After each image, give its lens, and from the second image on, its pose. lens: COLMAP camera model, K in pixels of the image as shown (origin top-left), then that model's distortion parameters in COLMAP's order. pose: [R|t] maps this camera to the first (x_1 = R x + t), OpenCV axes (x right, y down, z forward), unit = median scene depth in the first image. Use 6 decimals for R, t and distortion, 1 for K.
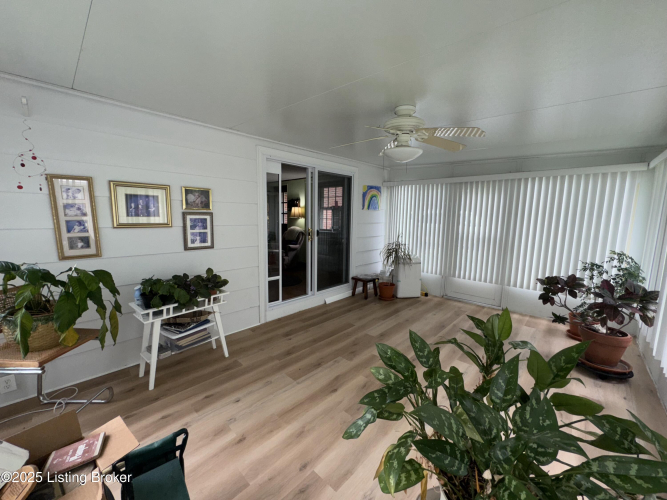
lens RADIAL K [[266.2, 0, 335.0], [0, 266.2, 249.9], [0, 0, 1]] dist [-0.002145, -0.000246]
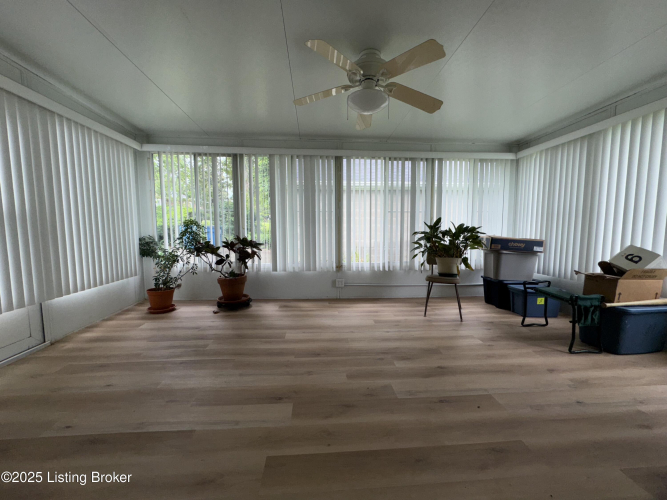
lens RADIAL K [[266.2, 0, 335.0], [0, 266.2, 249.9], [0, 0, 1]] dist [-0.002145, -0.000246]
pose [[-0.738462, -0.071722, 0.670469, -0.254751], [0.079469, 0.978140, 0.192162, -0.039889], [-0.669595, 0.195186, -0.716620, 1.490949]]
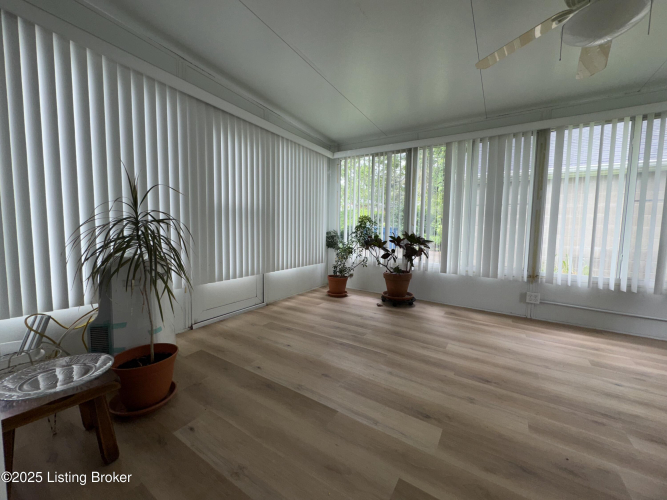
lens RADIAL K [[266.2, 0, 335.0], [0, 266.2, 249.9], [0, 0, 1]] dist [-0.002145, -0.000246]
pose [[-0.186277, -0.094006, 0.977990, -0.214379], [0.110203, 0.987131, 0.115875, 0.004771], [-0.976297, 0.129362, -0.173520, 1.427220]]
